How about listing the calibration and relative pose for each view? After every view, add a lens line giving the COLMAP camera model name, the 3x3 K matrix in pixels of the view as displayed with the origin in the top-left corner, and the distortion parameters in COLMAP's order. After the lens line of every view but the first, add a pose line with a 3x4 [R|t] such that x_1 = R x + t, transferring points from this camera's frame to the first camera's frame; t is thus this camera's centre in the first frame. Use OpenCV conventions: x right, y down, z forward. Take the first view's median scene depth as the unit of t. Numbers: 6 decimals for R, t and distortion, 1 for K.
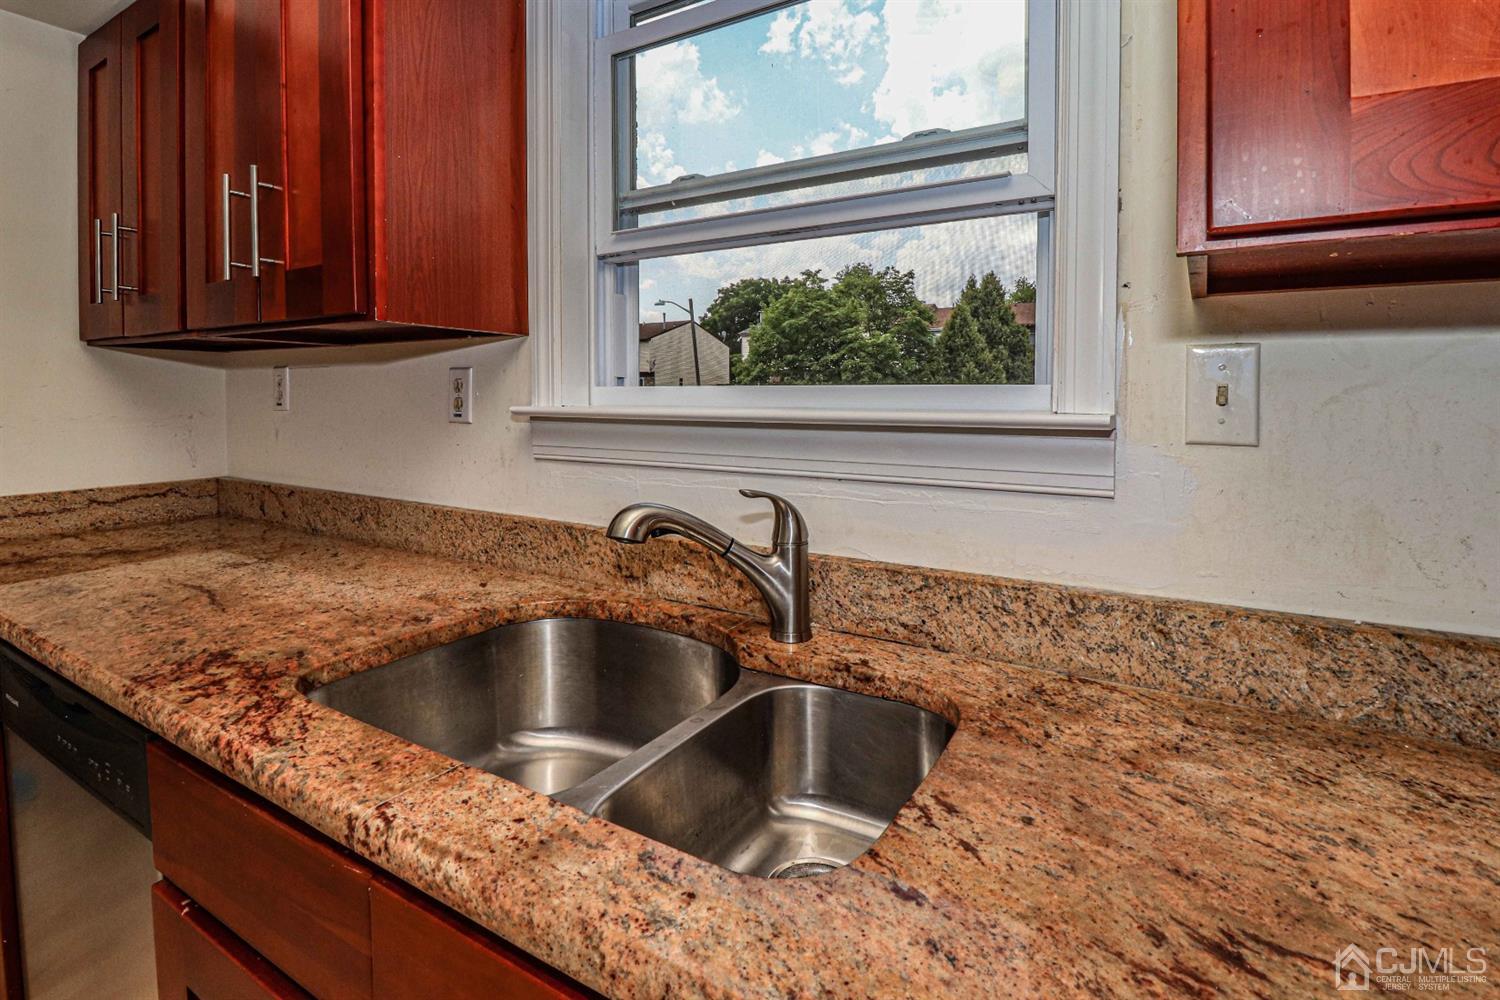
lens RADIAL K [[714.1, 0, 749.6], [0, 714.1, 426.7], [0, 0, 1]] dist [-0.004993, -0.009334]
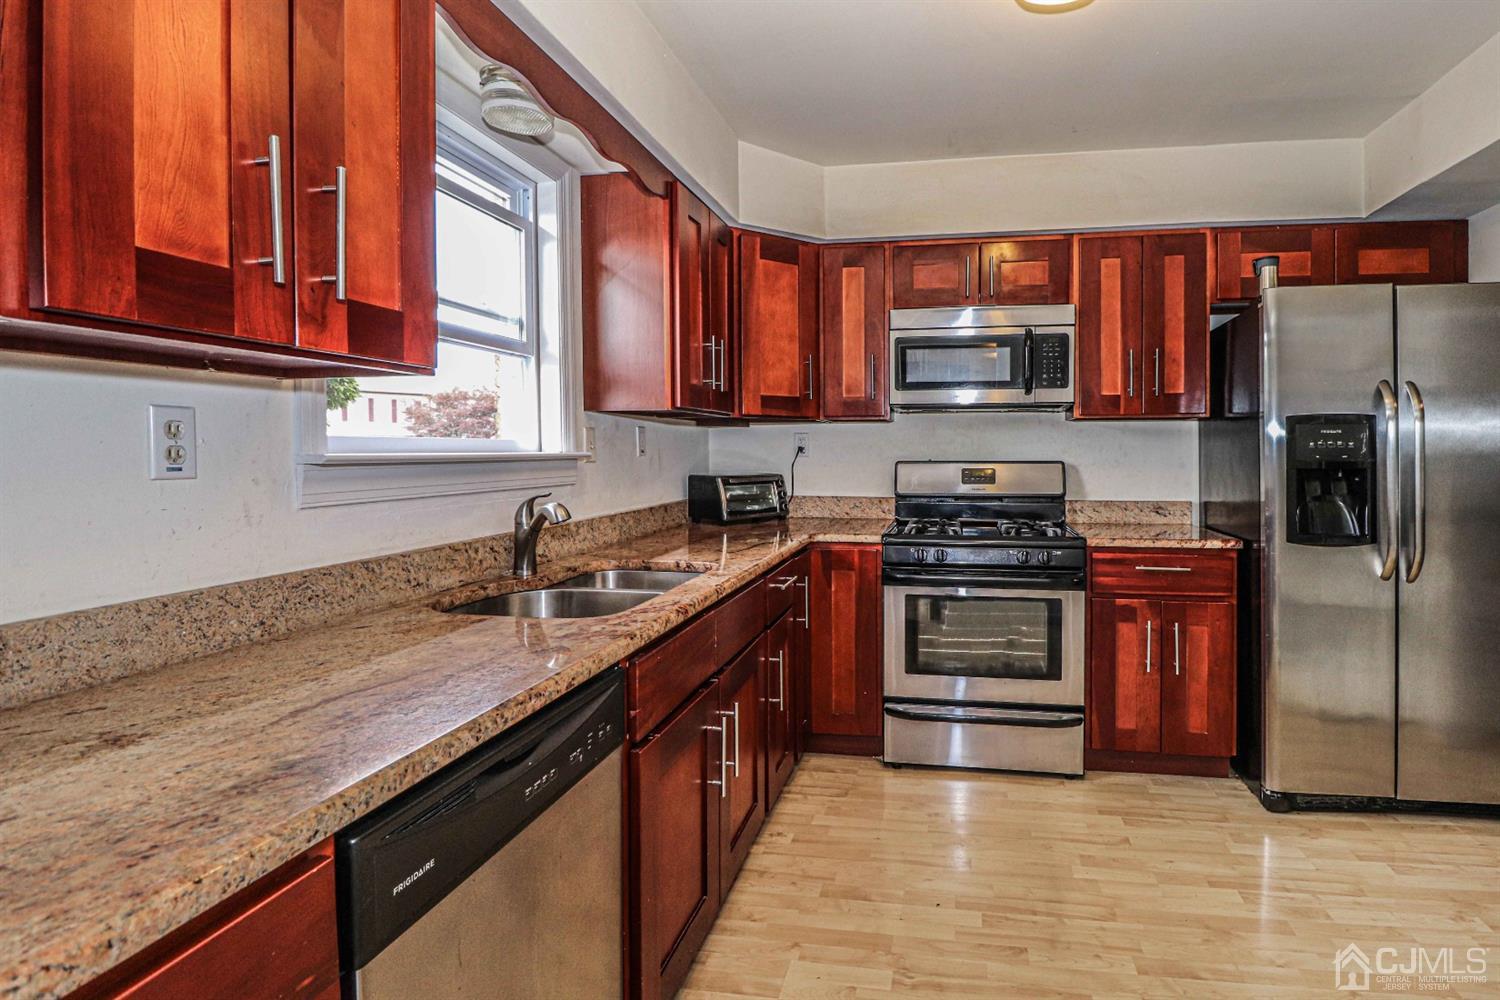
lens RADIAL K [[742.7, 0, 843.0], [0, 742.7, 466.6], [0, 0, 1]] dist [-0.019366, -0.007380]
pose [[-0.370482, -0.025442, 0.928491, -2.334543], [0.038662, 0.998336, 0.042782, -0.041846], [-0.928035, 0.051747, -0.368882, 1.064203]]
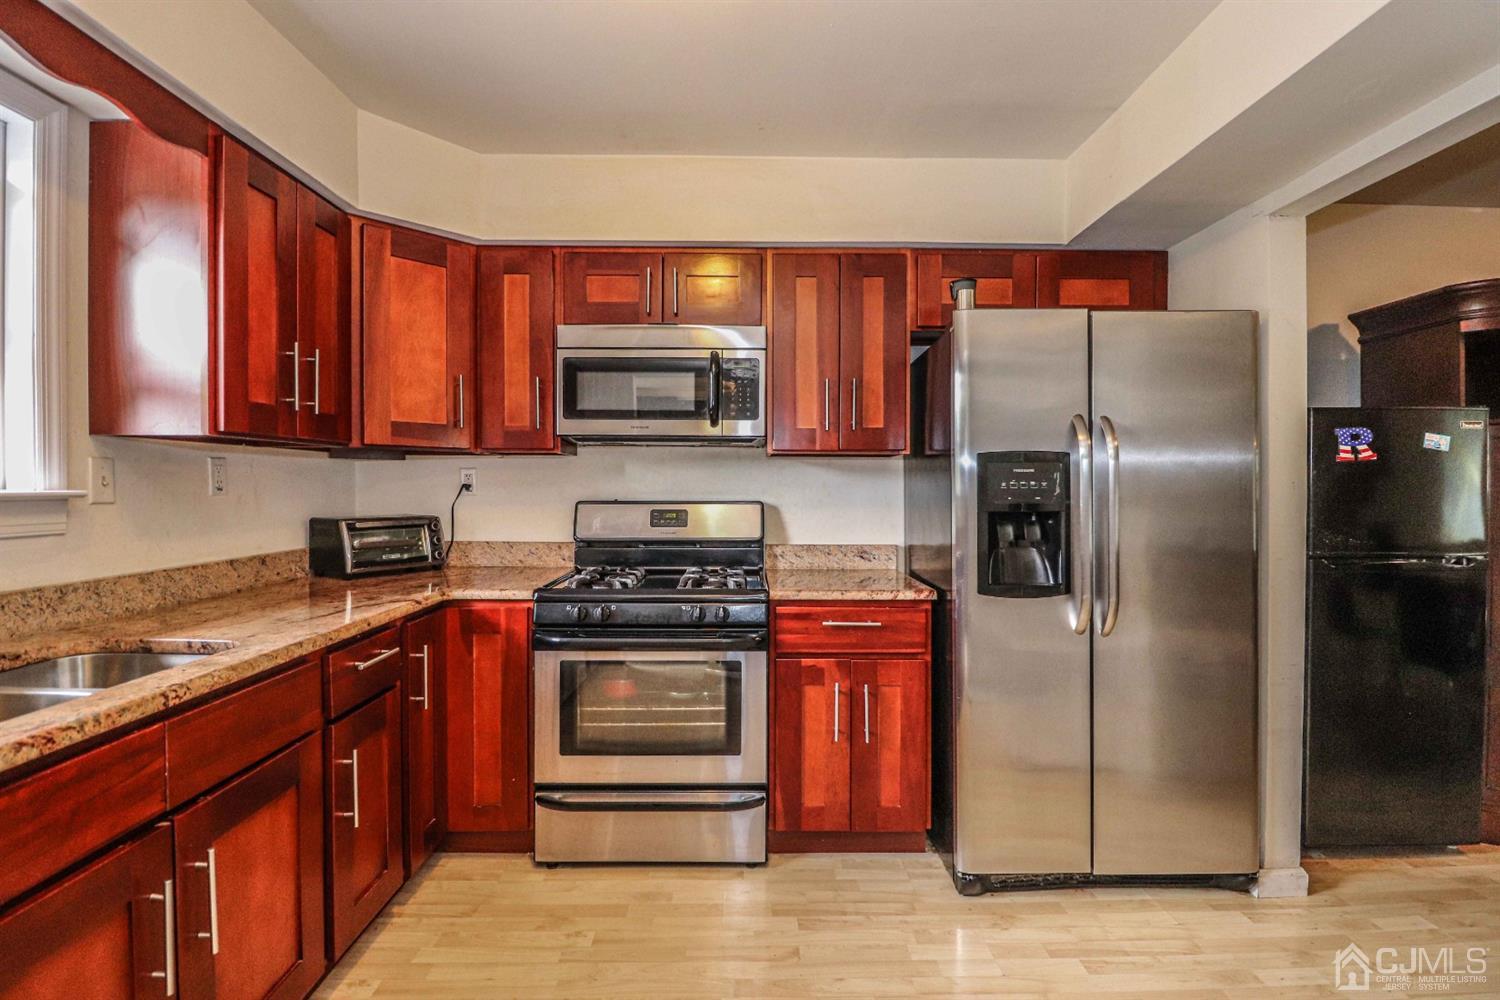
lens RADIAL K [[714.1, 0, 748.4], [0, 714.1, 502.4], [0, 0, 1]] dist [-0.004993, -0.009334]
pose [[-0.519862, -0.025075, 0.853882, -2.029486], [0.030009, 0.998416, 0.047590, -0.019702], [-0.853723, 0.050365, -0.518286, 0.393192]]
